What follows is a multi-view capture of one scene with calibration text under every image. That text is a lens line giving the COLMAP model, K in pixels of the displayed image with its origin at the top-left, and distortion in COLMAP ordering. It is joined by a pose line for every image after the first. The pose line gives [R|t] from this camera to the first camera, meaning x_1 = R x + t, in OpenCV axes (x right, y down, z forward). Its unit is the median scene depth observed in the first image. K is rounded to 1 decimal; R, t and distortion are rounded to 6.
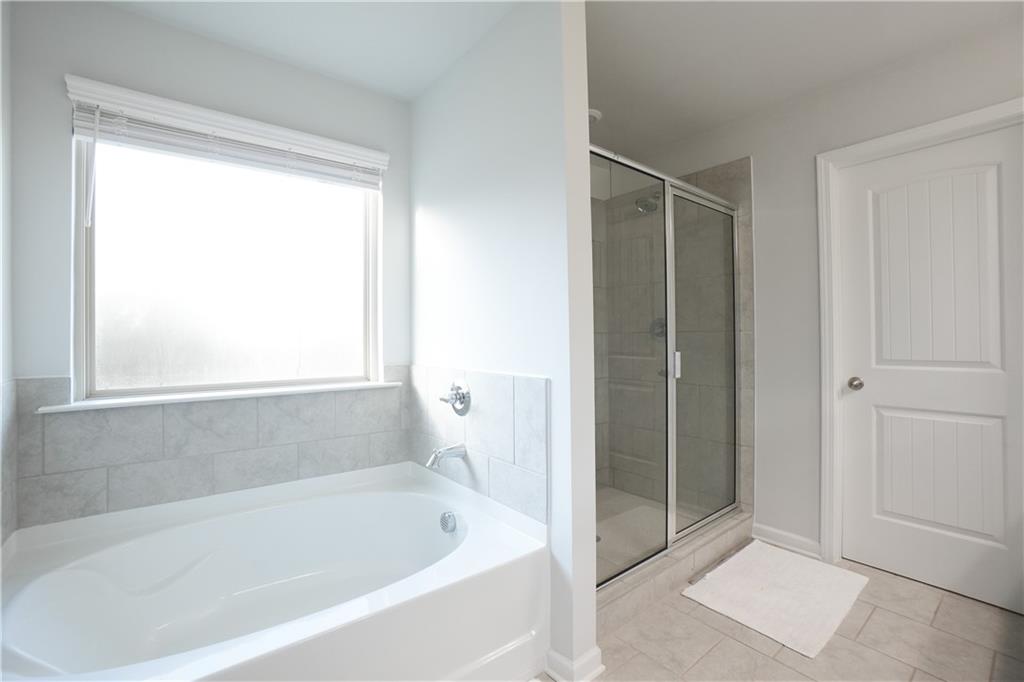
lens RADIAL K [[449.4, 0, 506.2], [0, 449.4, 335.1], [0, 0, 1]] dist [-0.060211, 0.021758]
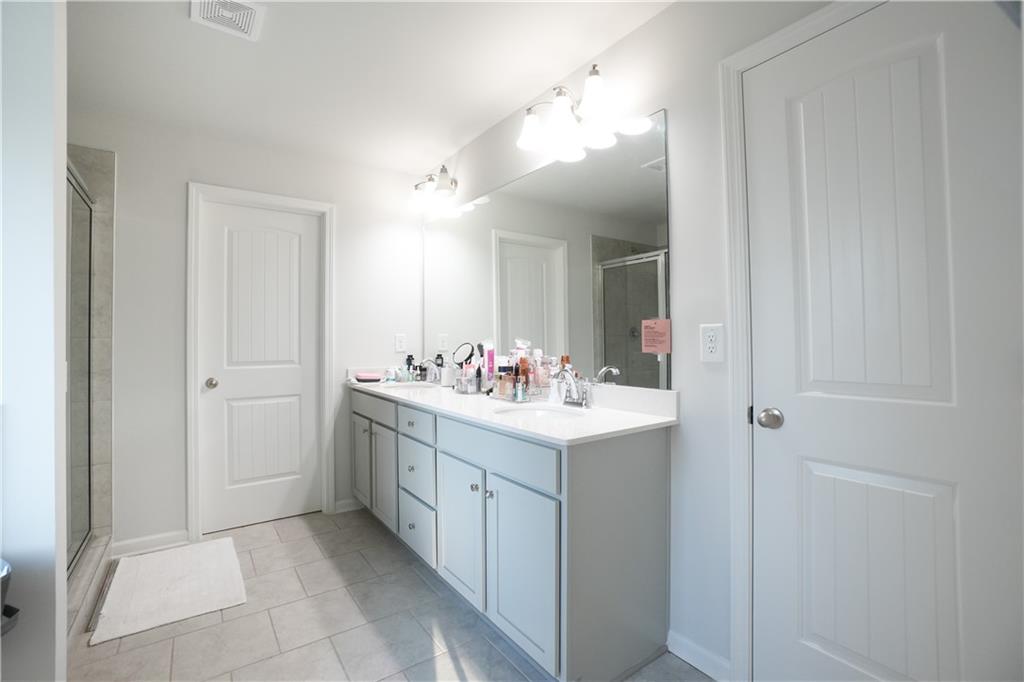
lens RADIAL K [[449.4, 0, 506.2], [0, 449.4, 335.1], [0, 0, 1]] dist [-0.060211, 0.021758]
pose [[0.036001, 0.024410, 0.999054, -0.389030], [0.001388, 0.999699, -0.024476, 0.010270], [-0.999351, 0.002268, 0.035956, 0.151679]]
